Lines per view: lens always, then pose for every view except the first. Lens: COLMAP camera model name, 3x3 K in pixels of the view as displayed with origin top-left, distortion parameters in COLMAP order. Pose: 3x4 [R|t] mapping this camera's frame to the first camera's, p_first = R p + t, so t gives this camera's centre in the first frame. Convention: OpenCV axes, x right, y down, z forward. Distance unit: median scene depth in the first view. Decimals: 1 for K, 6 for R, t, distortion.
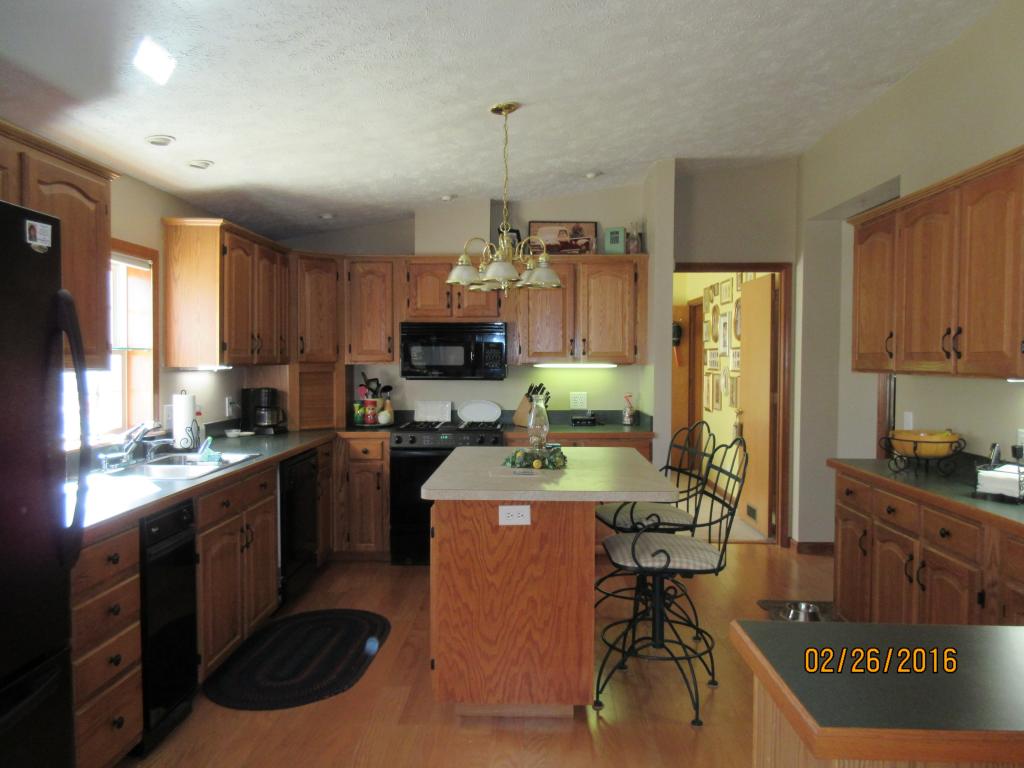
lens RADIAL K [[767.6, 0, 509.1], [0, 767.6, 384.0], [0, 0, 1]] dist [0.000774, 0.005008]
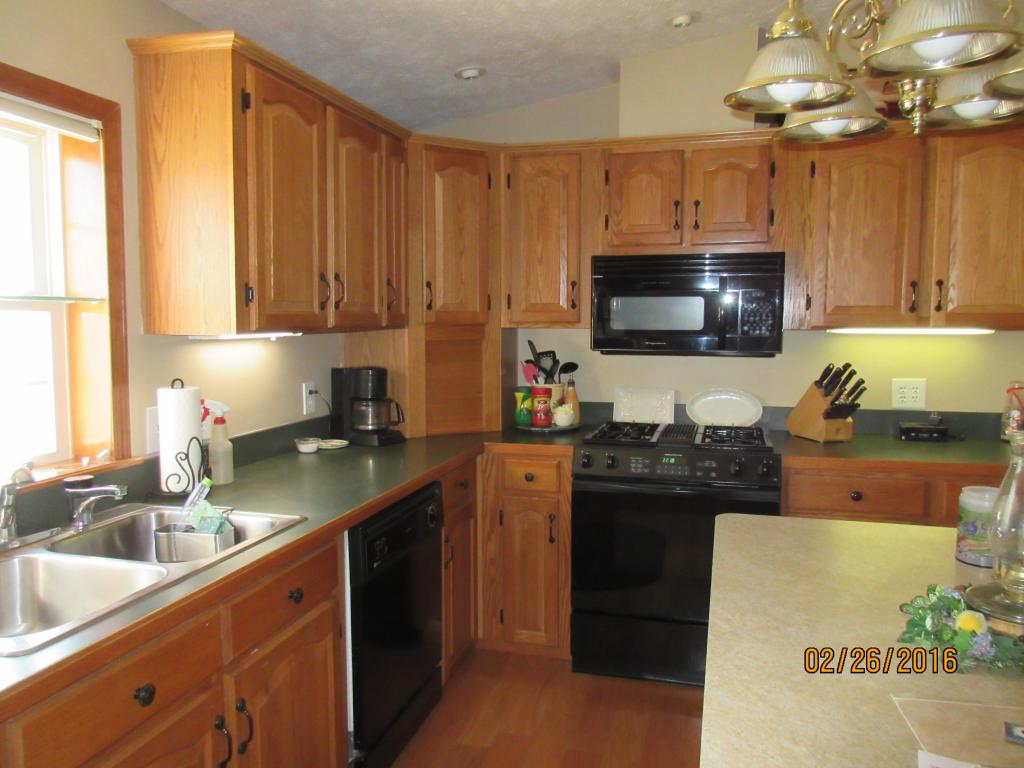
lens RADIAL K [[767.6, 0, 509.0], [0, 767.6, 382.0], [0, 0, 1]] dist [0.000774, 0.005008]
pose [[0.970707, 0.019293, -0.239489, -0.062025], [-0.007342, 0.998687, 0.050697, -0.013733], [0.240153, -0.047454, 0.969575, 0.416359]]
